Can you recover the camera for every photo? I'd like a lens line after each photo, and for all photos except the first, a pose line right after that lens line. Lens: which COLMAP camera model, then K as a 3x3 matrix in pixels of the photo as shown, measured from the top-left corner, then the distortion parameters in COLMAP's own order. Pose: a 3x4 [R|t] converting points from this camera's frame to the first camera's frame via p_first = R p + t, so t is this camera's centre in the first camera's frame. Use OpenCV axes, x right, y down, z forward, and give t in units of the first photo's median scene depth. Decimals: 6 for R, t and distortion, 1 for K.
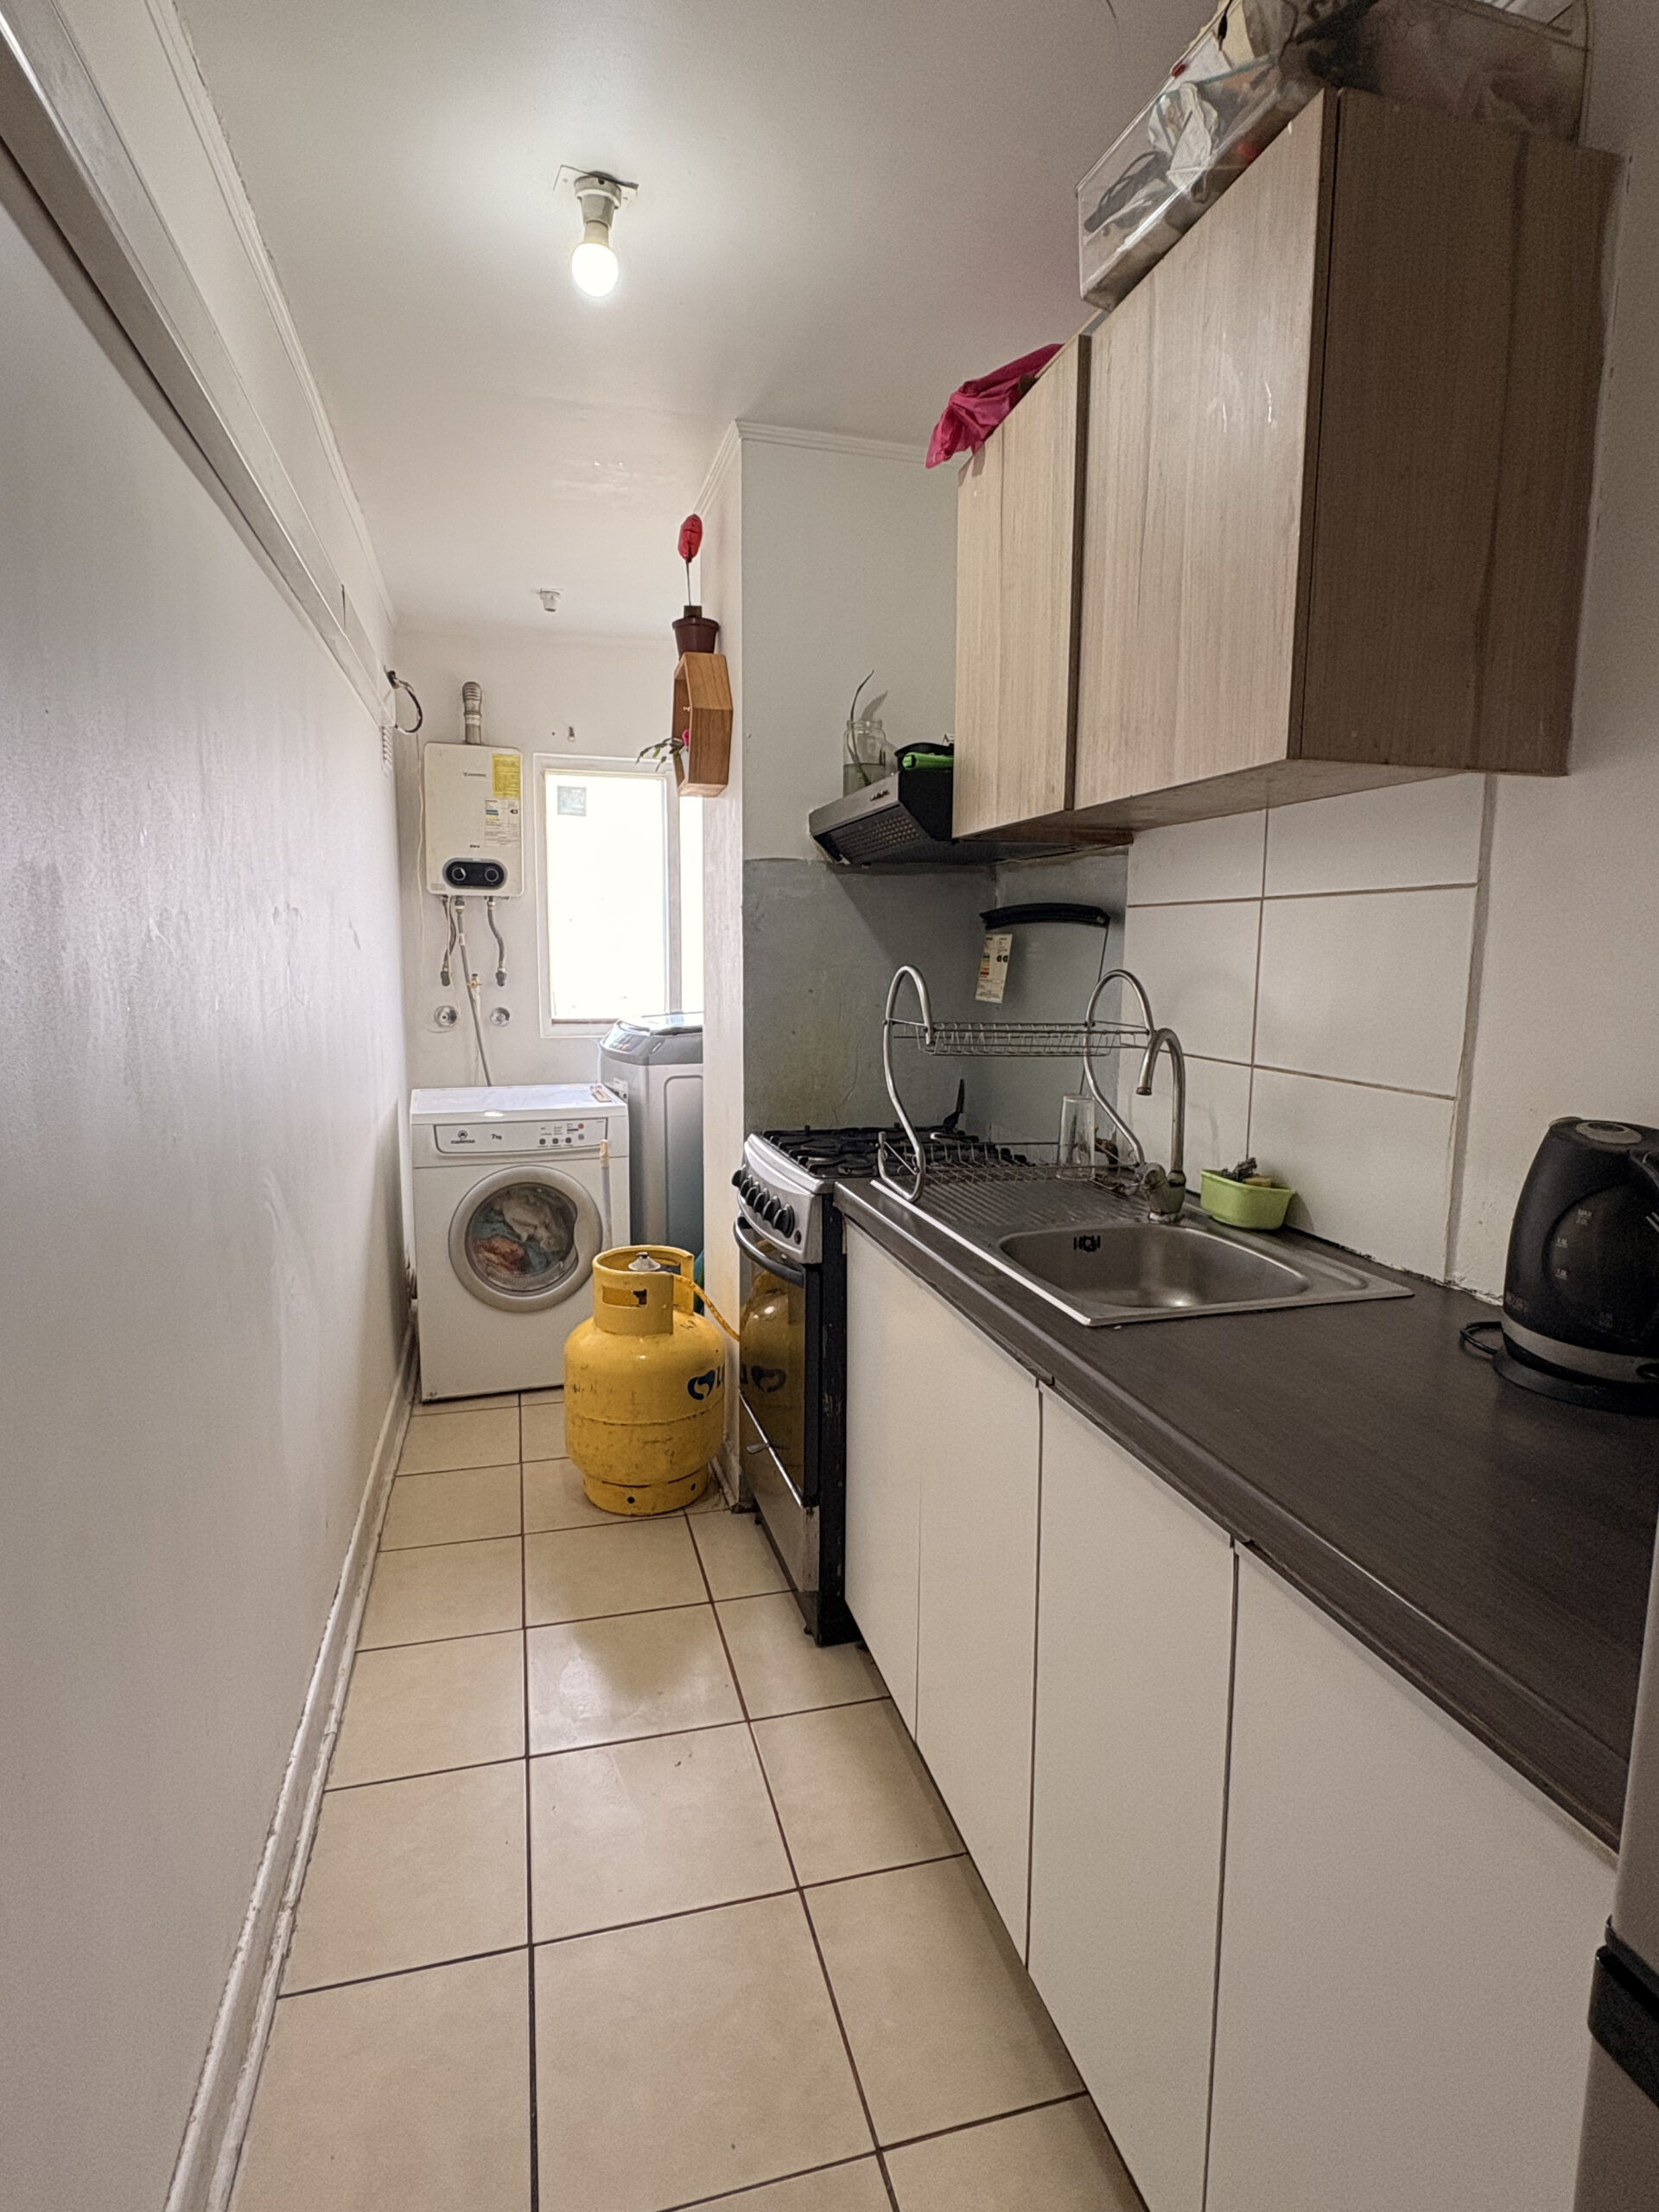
lens RADIAL K [[1144.9, 0, 826.3], [0, 1144.9, 1094.0], [0, 0, 1]] dist [-0.001498, 0.000356]
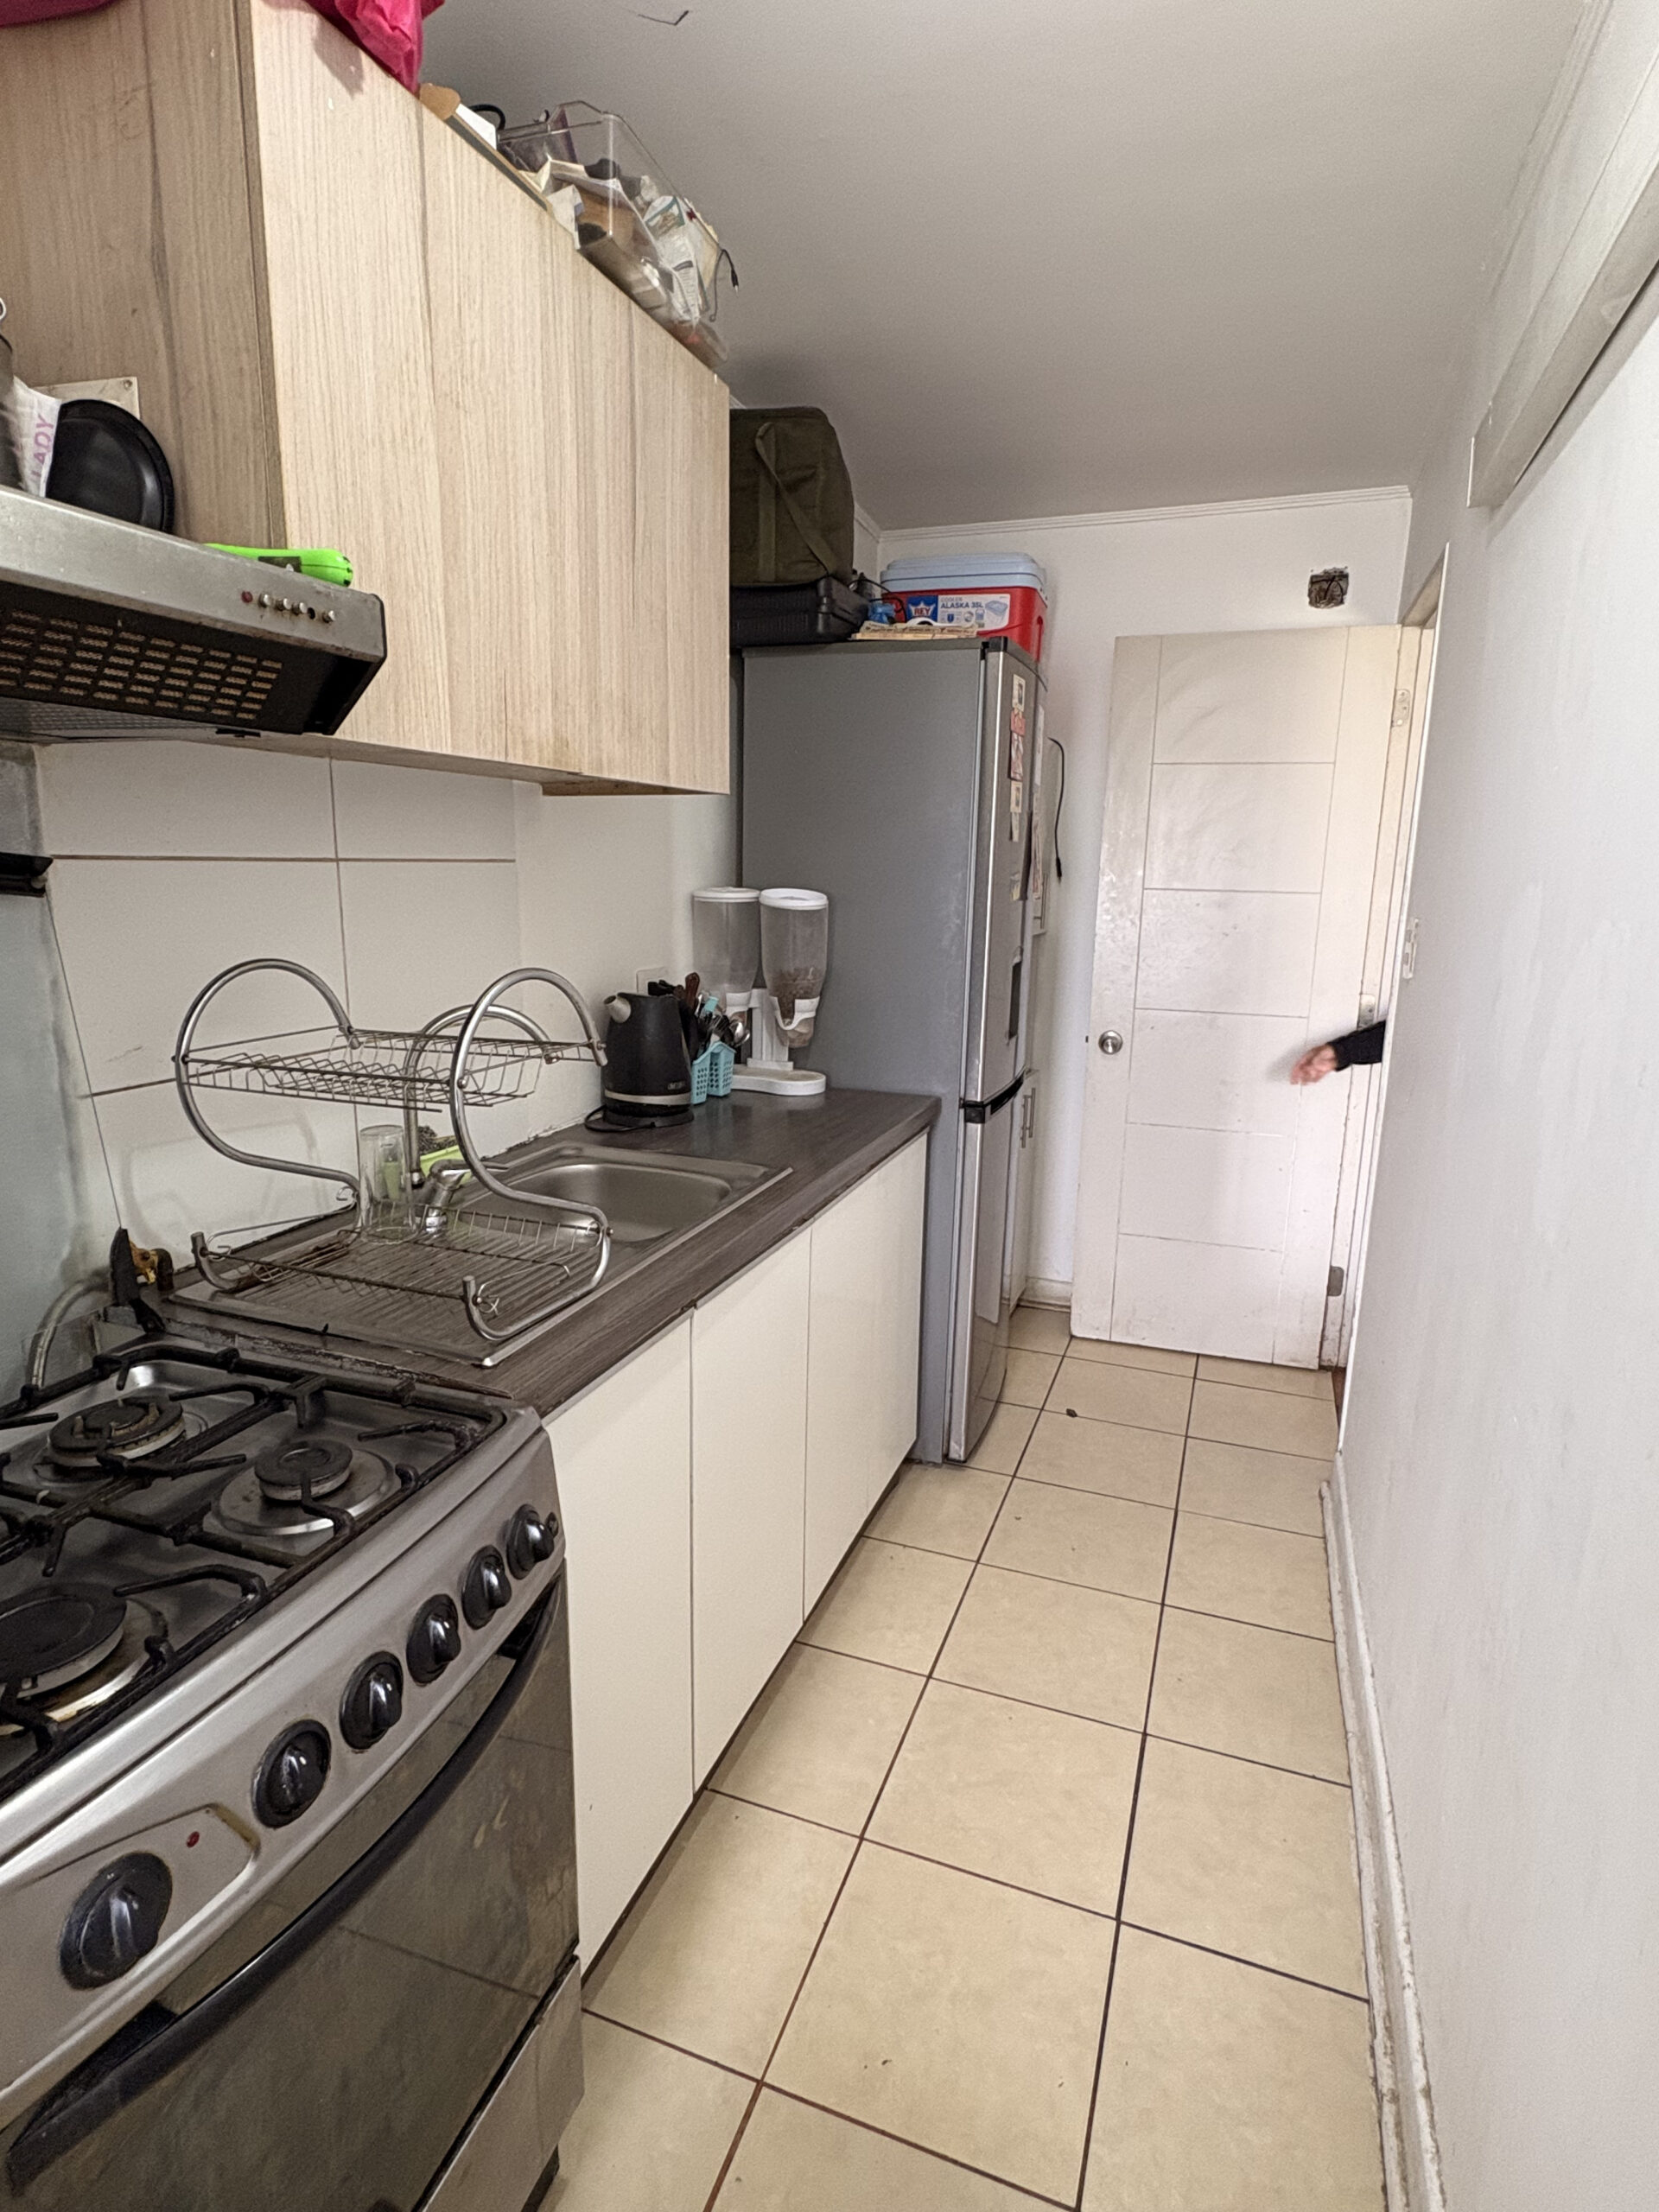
lens RADIAL K [[1144.9, 0, 826.3], [0, 1144.9, 1094.0], [0, 0, 1]] dist [-0.001498, 0.000356]
pose [[-0.811202, -0.133689, 0.569279, -0.318664], [0.055535, 0.951503, 0.302585, -0.169110], [-0.582123, 0.277073, -0.764437, 1.038055]]
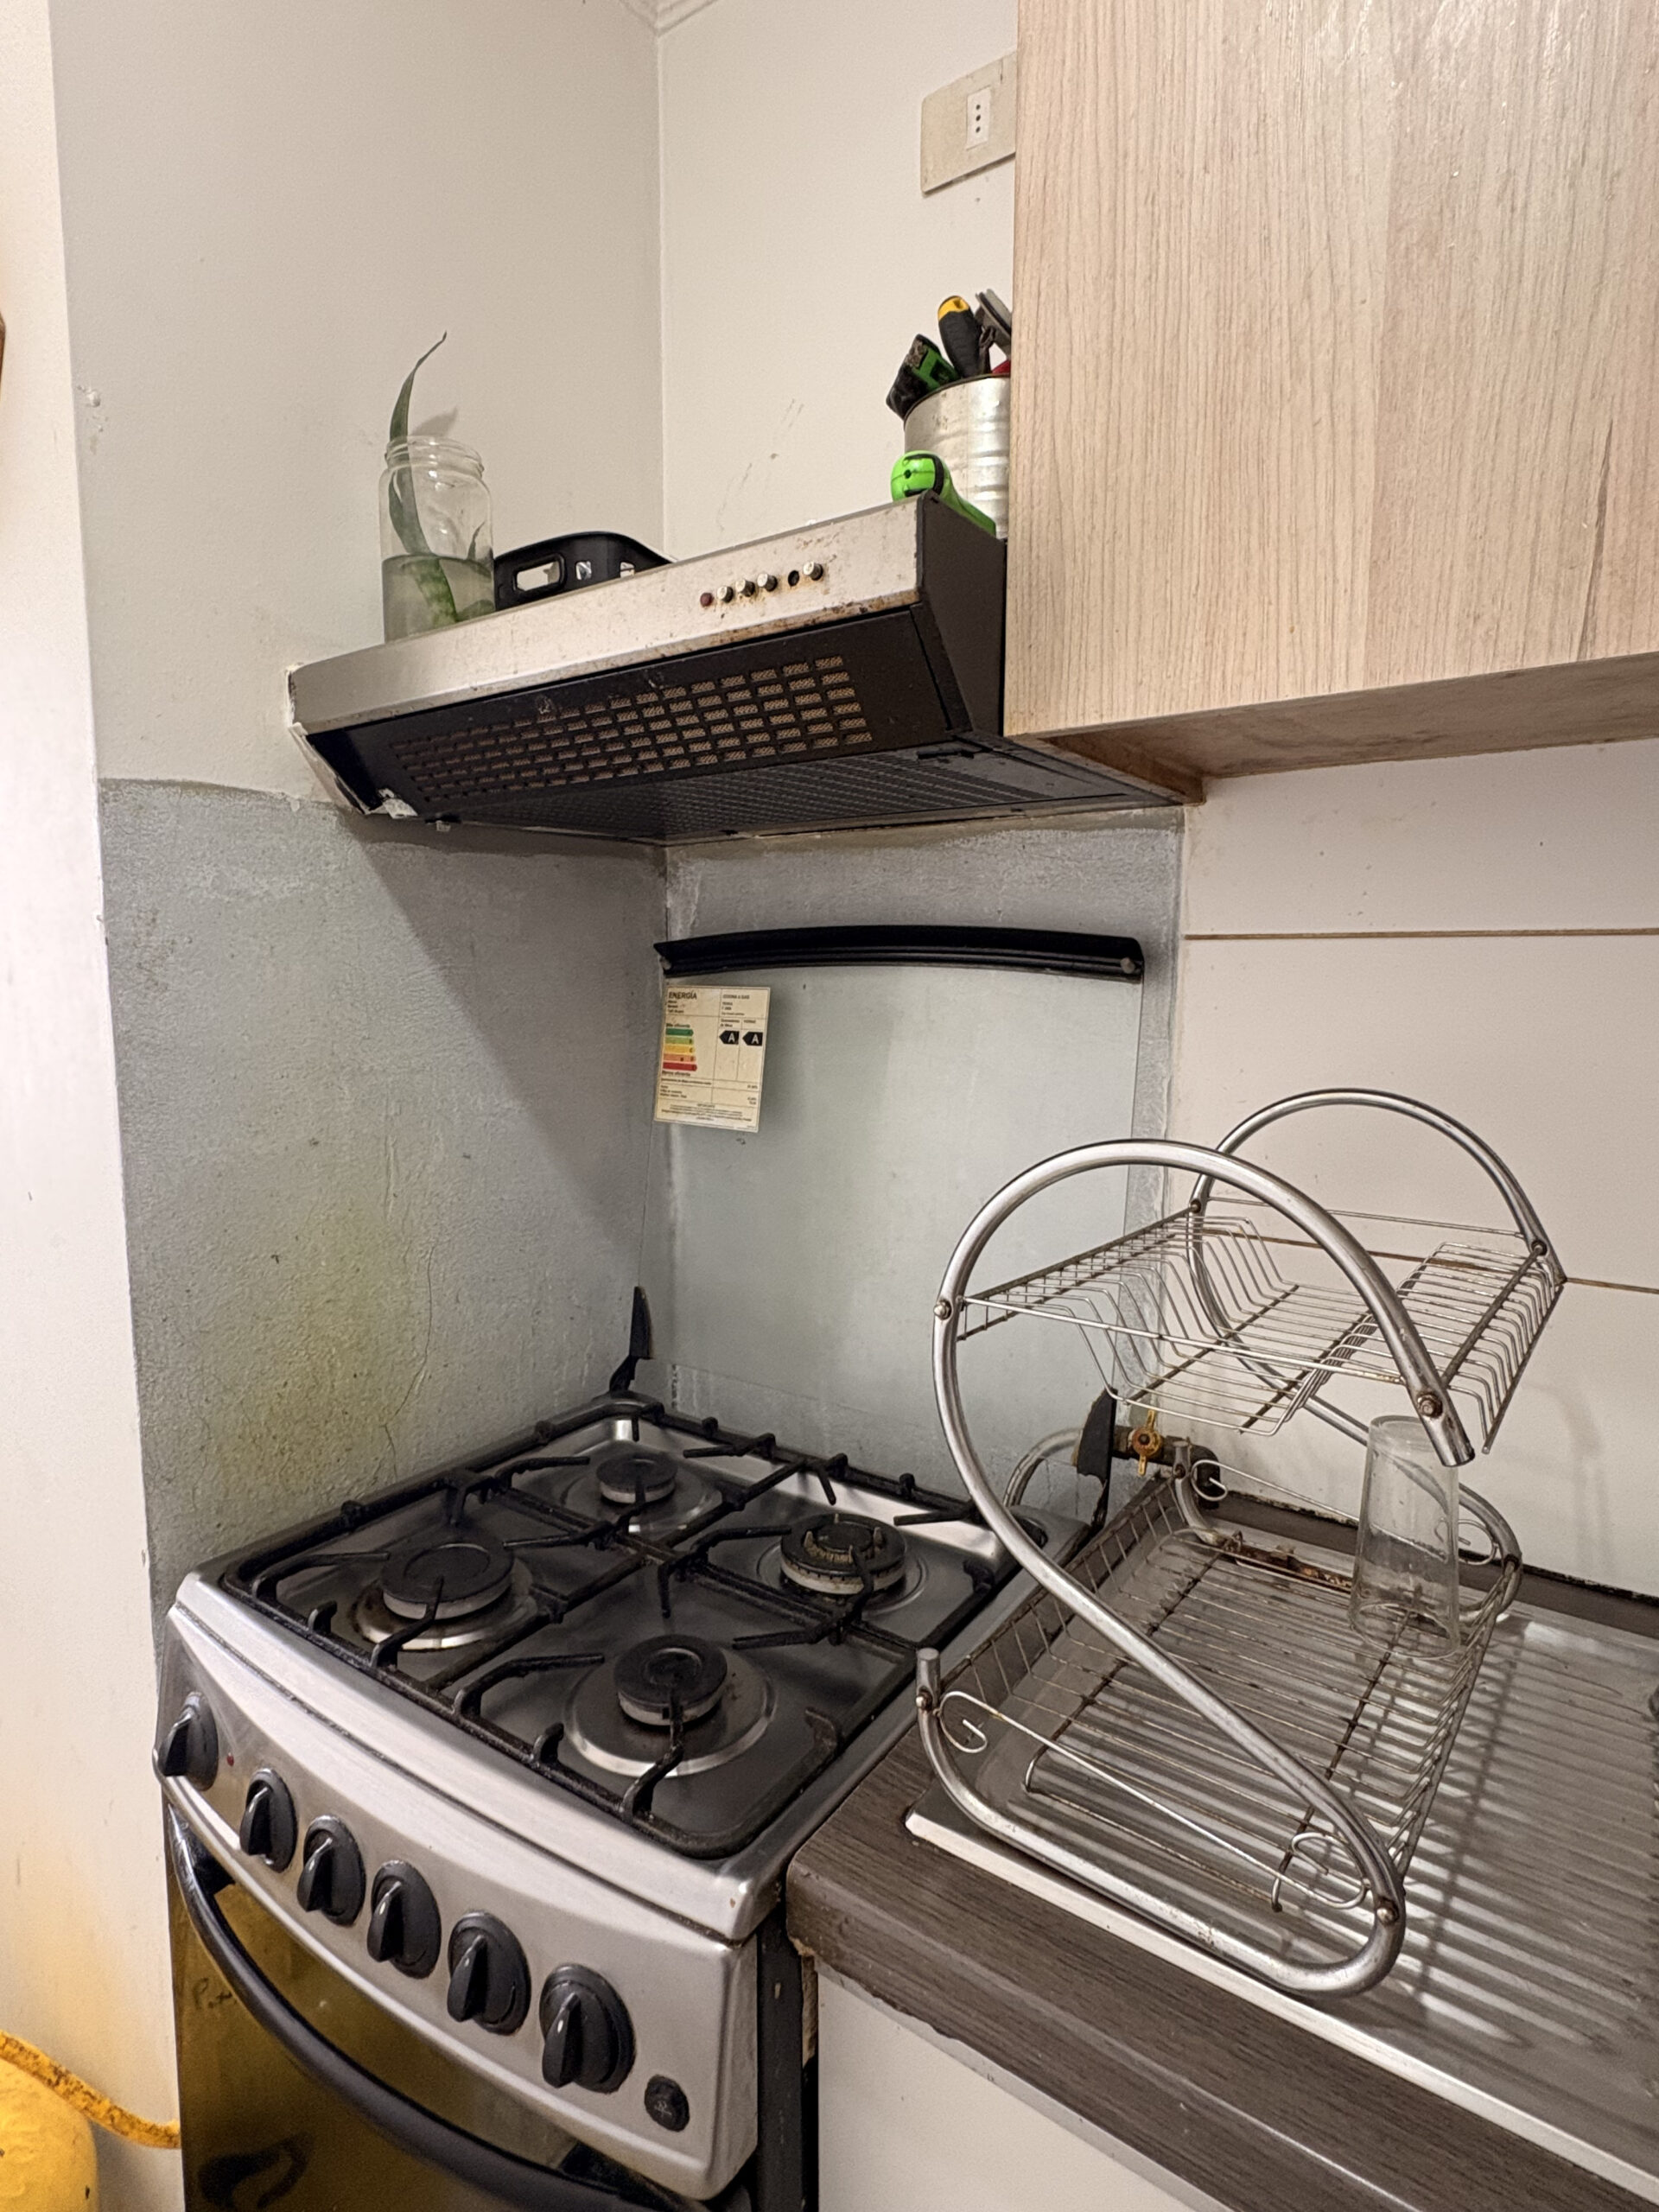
lens RADIAL K [[1144.9, 0, 826.3], [0, 1144.9, 1094.0], [0, 0, 1]] dist [-0.001498, 0.000356]
pose [[0.768229, -0.075869, 0.635664, -0.127759], [0.085505, 0.996216, 0.015565, -0.100570], [-0.634439, 0.042395, 0.771809, 0.615254]]
